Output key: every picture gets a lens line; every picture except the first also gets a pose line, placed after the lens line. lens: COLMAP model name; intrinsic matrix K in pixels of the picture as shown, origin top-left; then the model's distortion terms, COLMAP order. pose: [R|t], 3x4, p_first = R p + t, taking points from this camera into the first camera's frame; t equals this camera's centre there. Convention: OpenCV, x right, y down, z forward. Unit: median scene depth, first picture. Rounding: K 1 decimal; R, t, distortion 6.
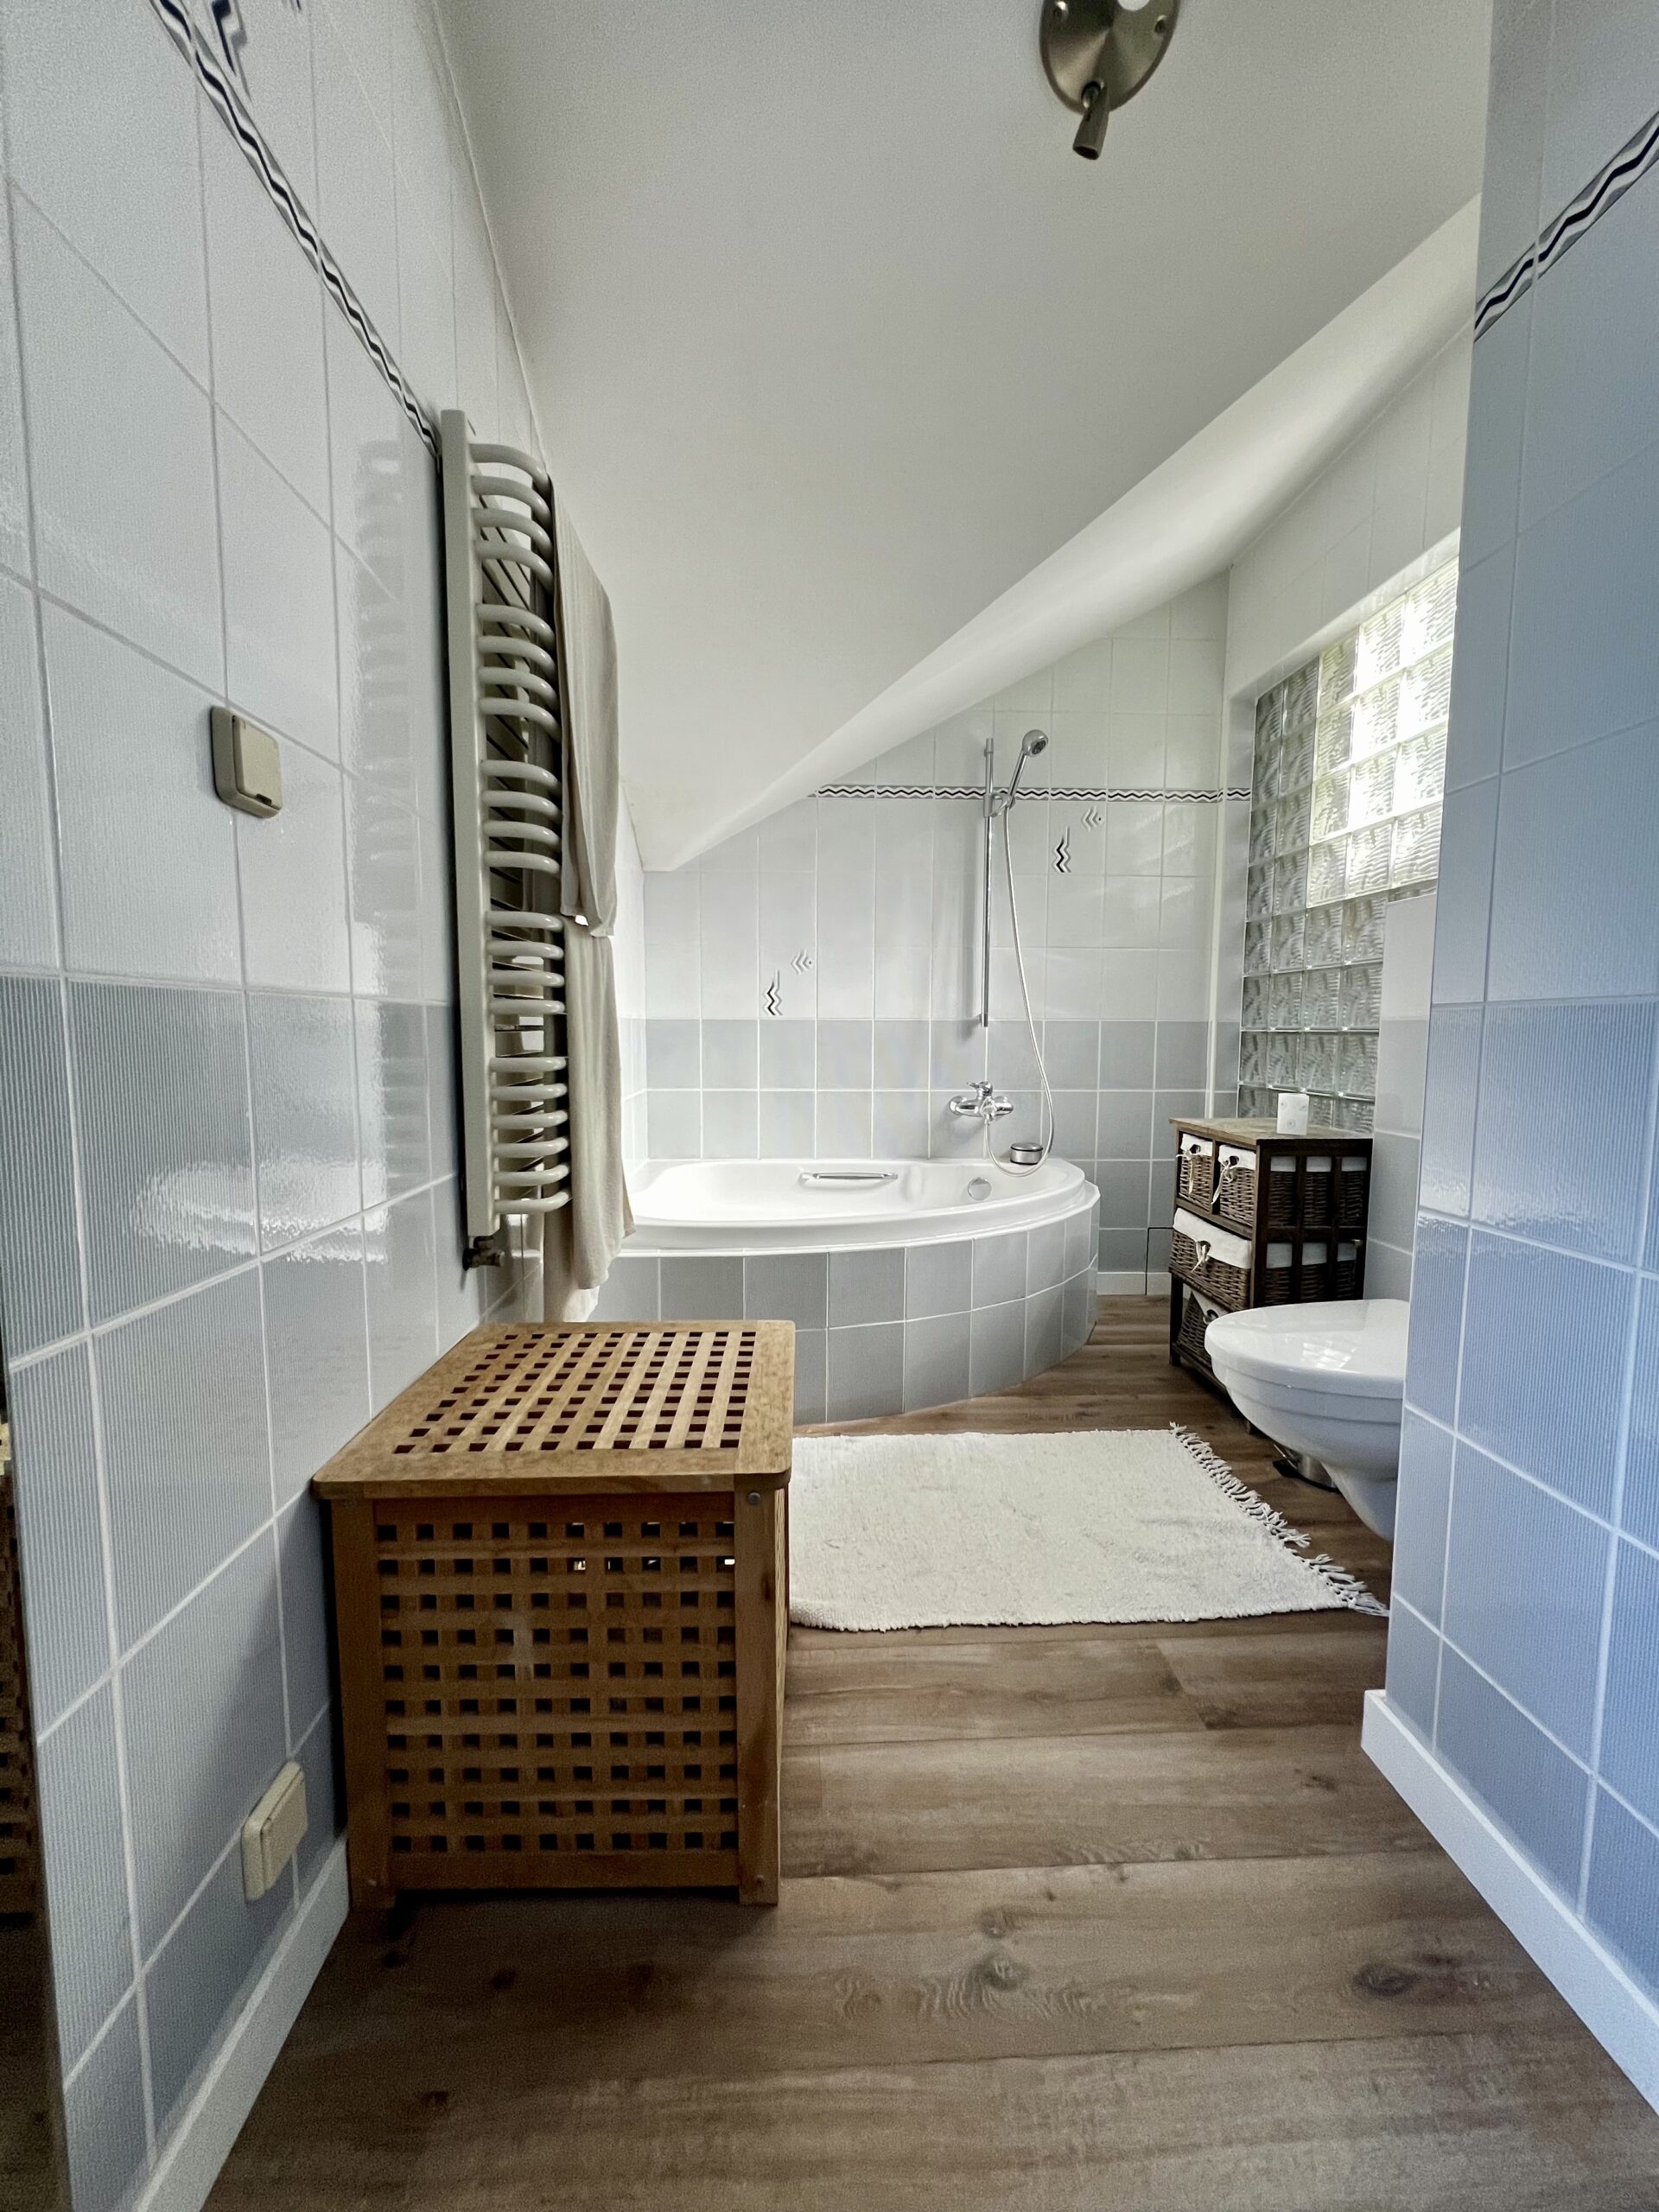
lens RADIAL K [[881.8, 0, 823.6], [0, 881.8, 1108.8], [0, 0, 1]] dist [-0.000068, -0.000512]
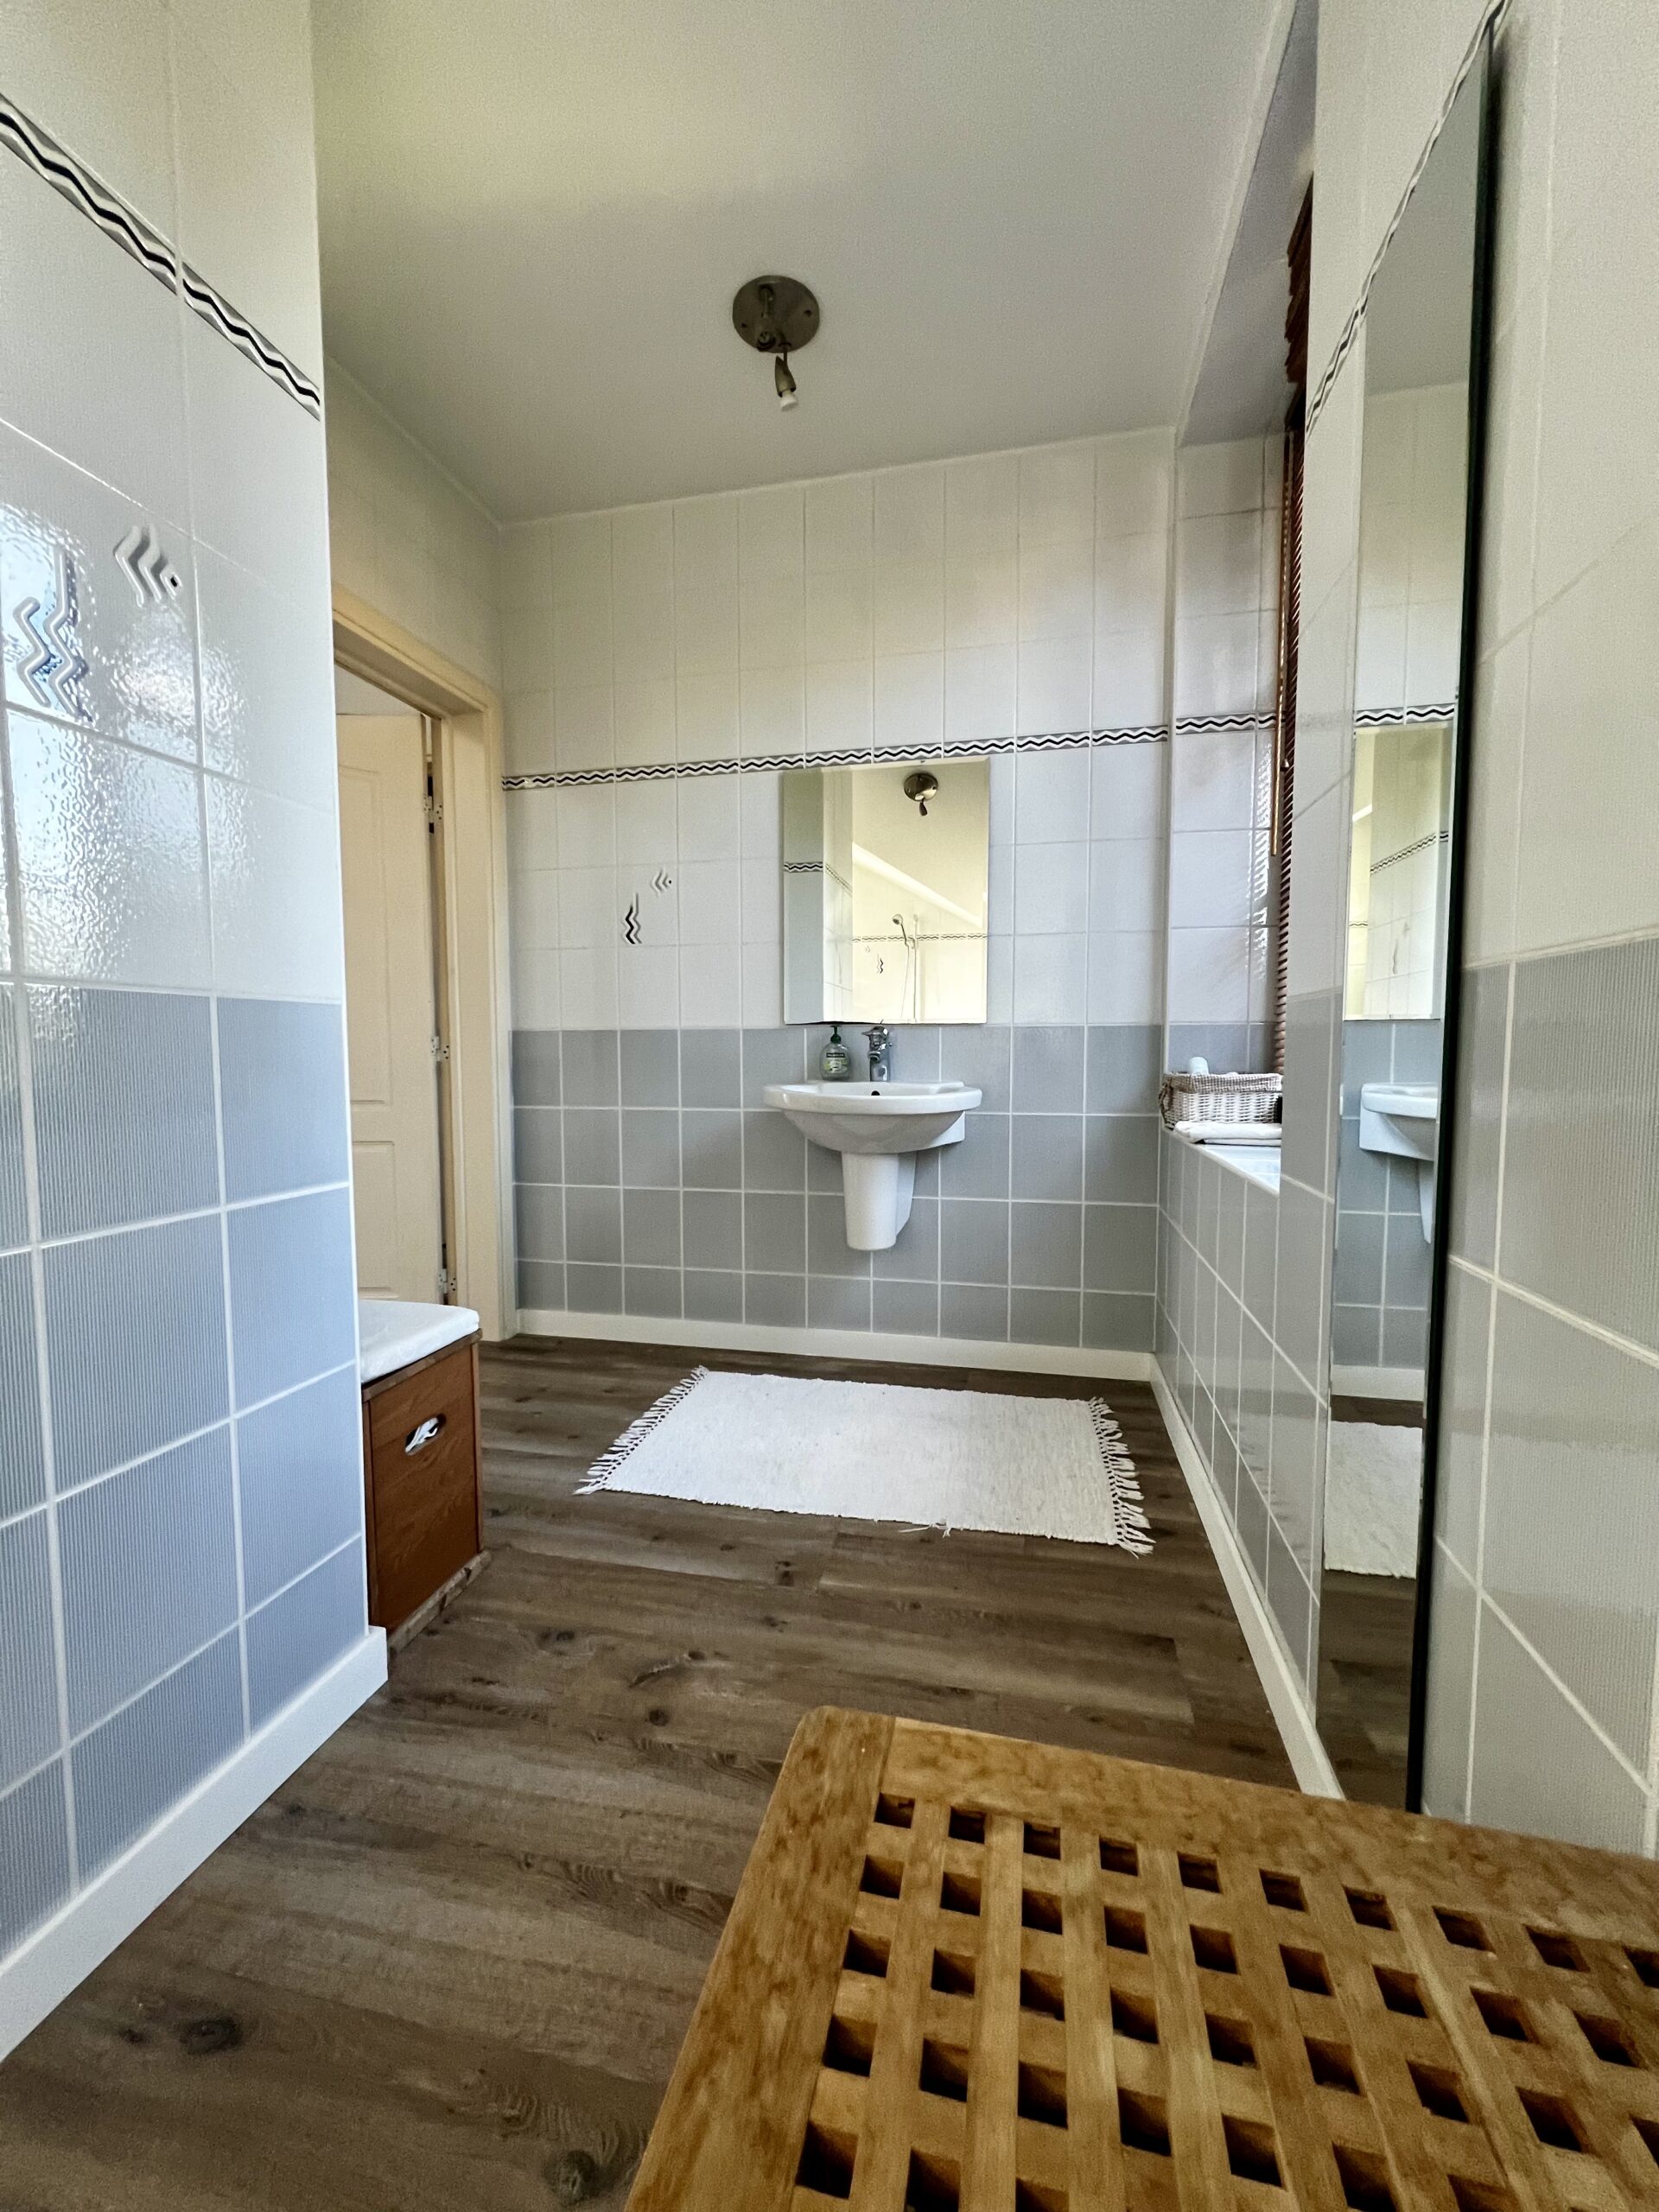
lens RADIAL K [[881.8, 0, 827.4], [0, 881.8, 1113.0], [0, 0, 1]] dist [-0.000068, -0.000512]
pose [[-0.964856, -0.022131, 0.261845, -0.193769], [0.017596, 0.988769, 0.148410, -0.089850], [-0.262189, 0.147802, -0.953631, 1.438829]]
